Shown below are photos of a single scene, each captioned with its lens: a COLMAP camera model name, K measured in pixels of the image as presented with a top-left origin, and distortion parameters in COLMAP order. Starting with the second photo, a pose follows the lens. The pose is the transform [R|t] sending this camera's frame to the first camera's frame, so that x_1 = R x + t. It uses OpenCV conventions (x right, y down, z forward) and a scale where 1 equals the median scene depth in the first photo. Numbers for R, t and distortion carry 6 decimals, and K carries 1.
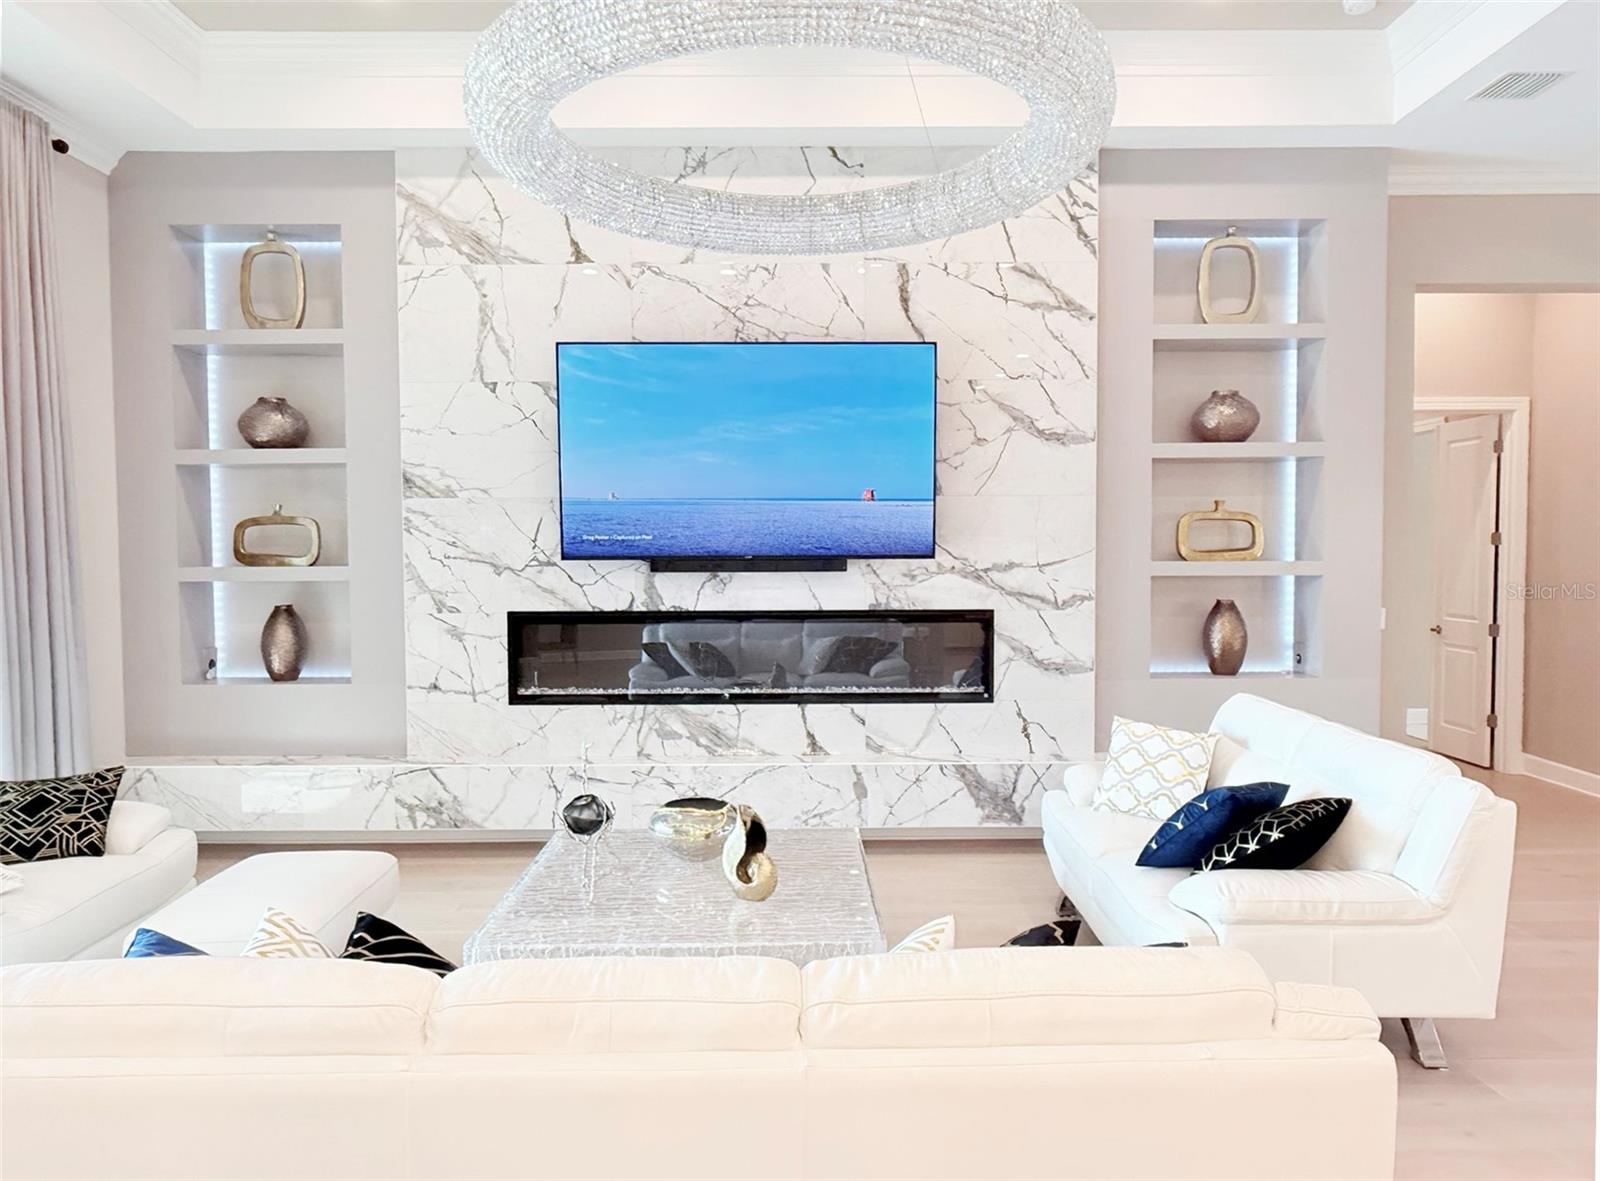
lens RADIAL K [[1024.5, 0, 800.0], [0, 1024.5, 590.5], [0, 0, 1]] dist [-0.000676, -0.001623]
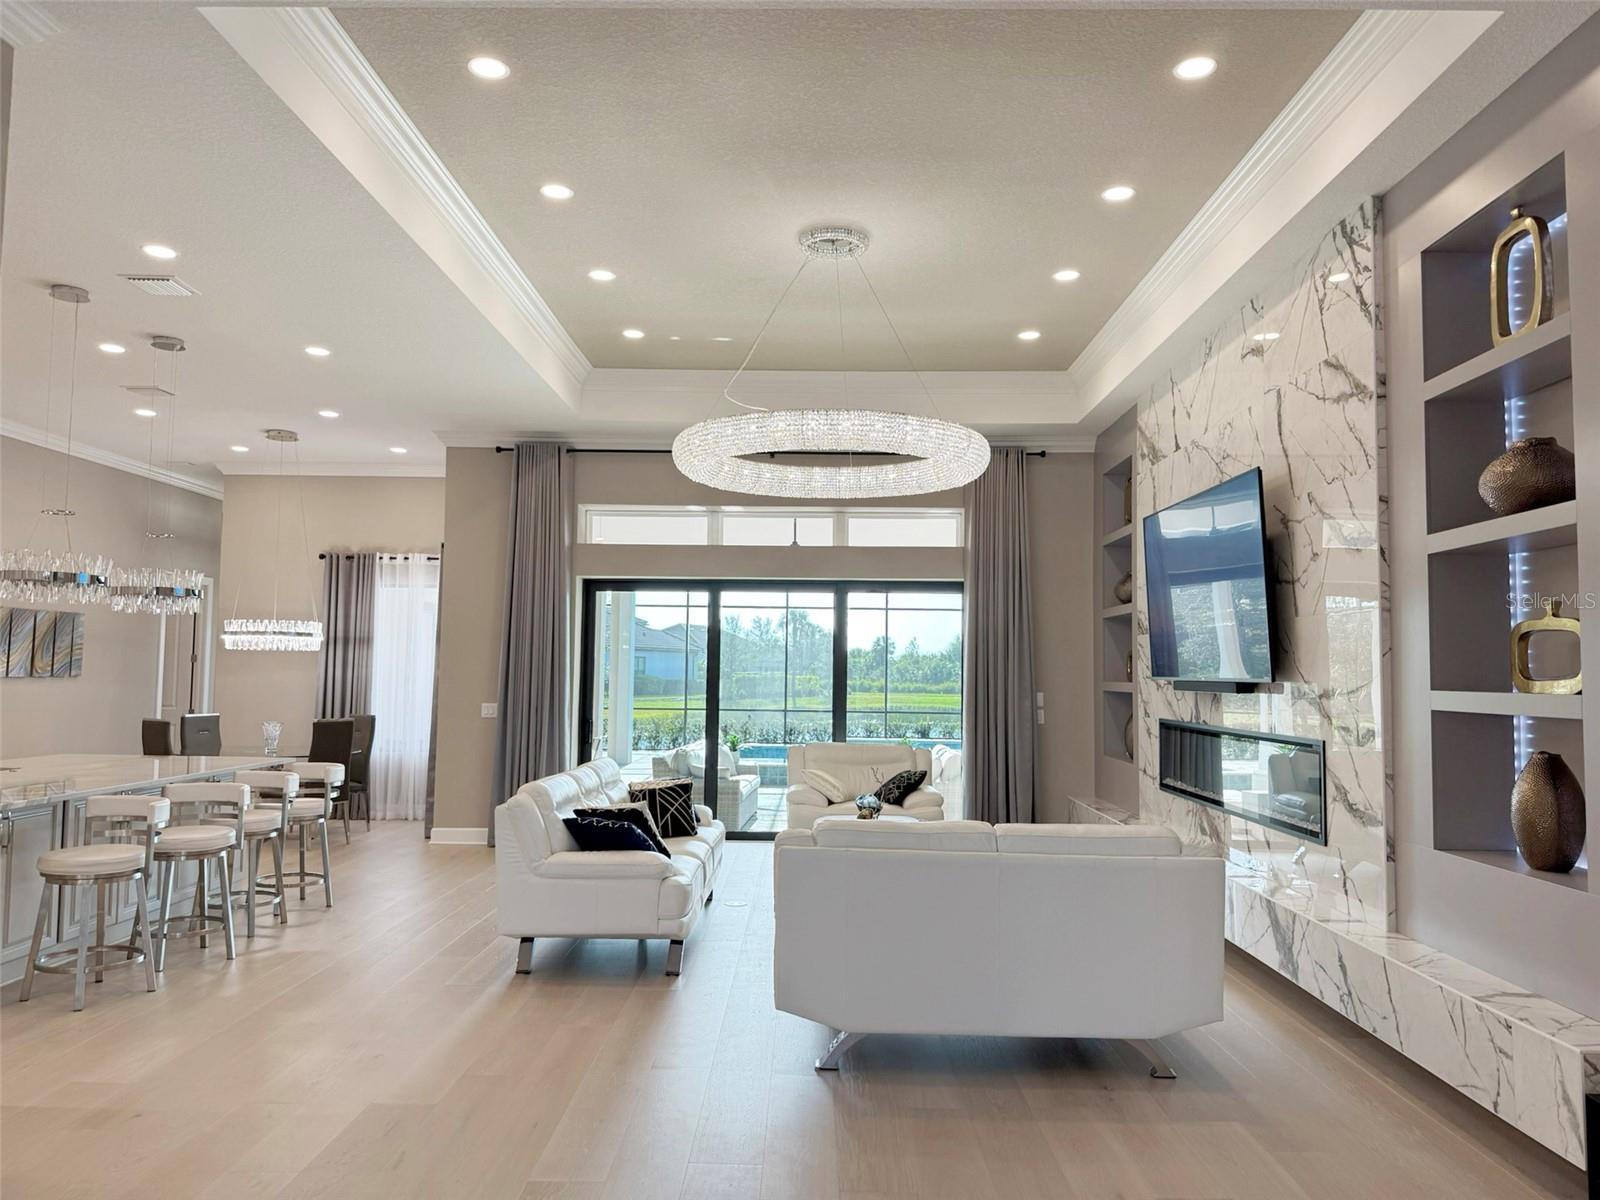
lens RADIAL K [[1111.2, 0, 797.5], [0, 1111.2, 604.2], [0, 0, 1]] dist [0.072524, -0.076898]
pose [[-0.016204, -0.055819, -0.998309, 1.187521], [-0.052309, 0.997121, -0.054903, -0.022102], [0.998499, 0.051331, -0.019077, 0.551964]]
